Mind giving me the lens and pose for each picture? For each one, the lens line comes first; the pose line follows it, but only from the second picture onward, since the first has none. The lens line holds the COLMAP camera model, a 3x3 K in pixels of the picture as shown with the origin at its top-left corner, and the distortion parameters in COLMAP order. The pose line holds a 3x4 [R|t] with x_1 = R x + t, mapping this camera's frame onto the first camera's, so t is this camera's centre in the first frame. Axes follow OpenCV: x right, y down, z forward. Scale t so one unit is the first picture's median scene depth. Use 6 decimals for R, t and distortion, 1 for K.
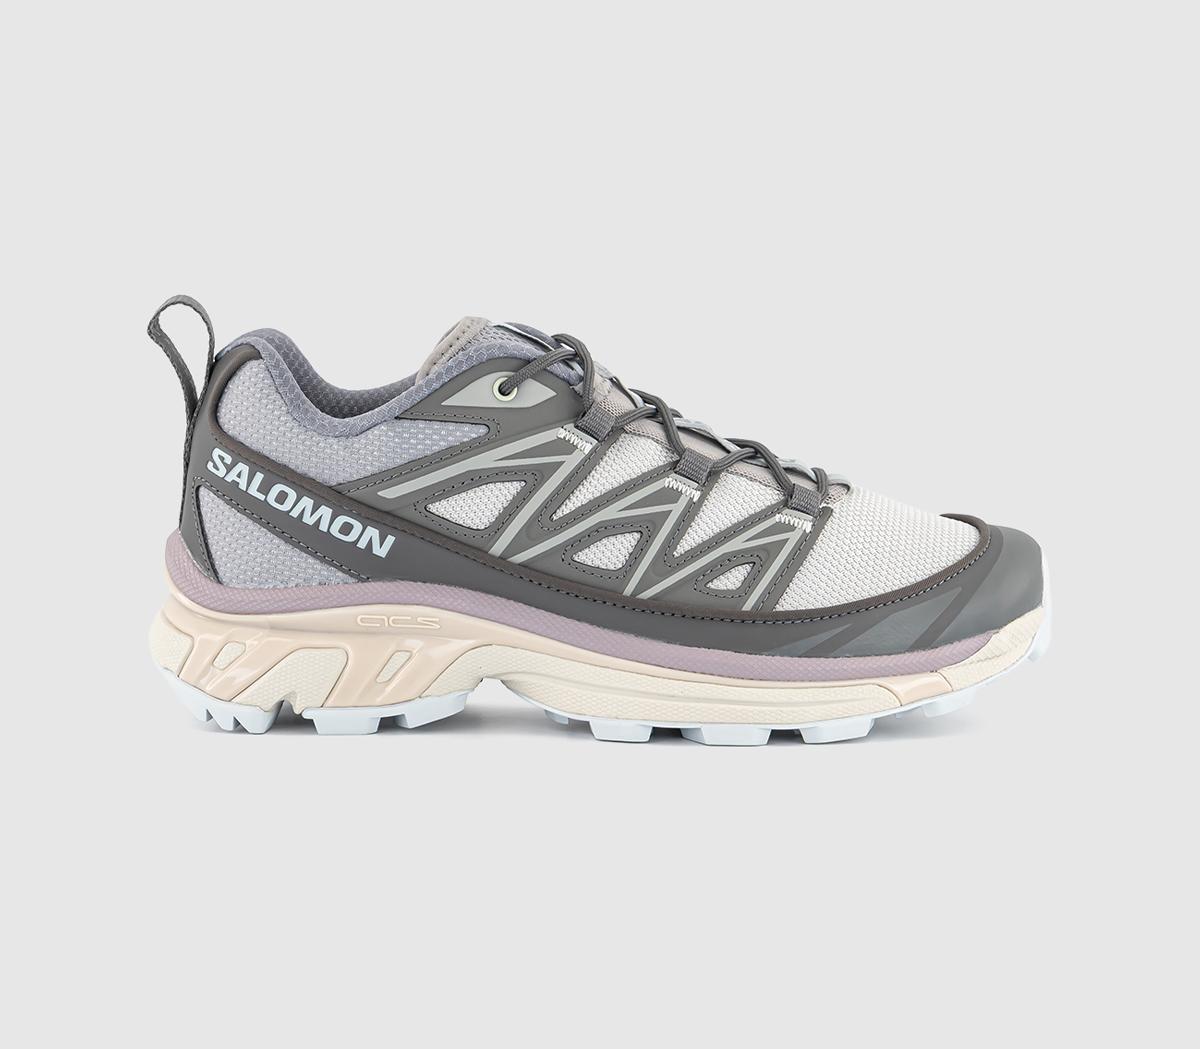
lens RADIAL K [[2304.3, 0, 599.6], [0, 2304.3, 398.1], [0, 0, 1]] dist [-0.000857, -0.016256]
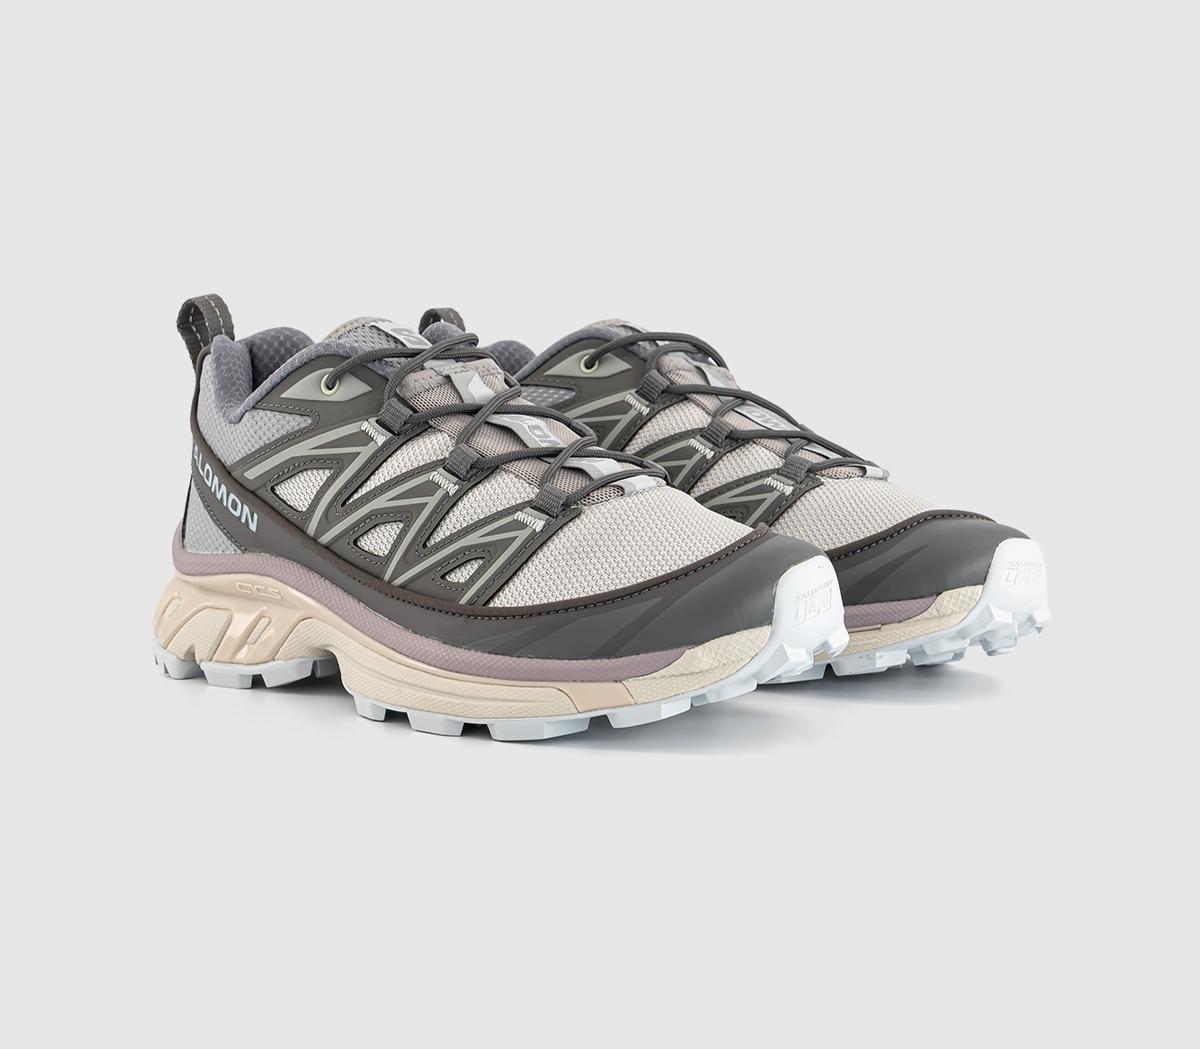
lens RADIAL K [[2304.3, 0, 599.6], [0, 2304.3, 398.1], [0, 0, 1]] dist [-0.000857, -0.016256]
pose [[0.774831, 0.020544, -0.631834, 0.741101], [-0.008226, 0.999715, 0.022418, -0.022350], [0.632114, -0.012172, 0.774780, 0.240489]]
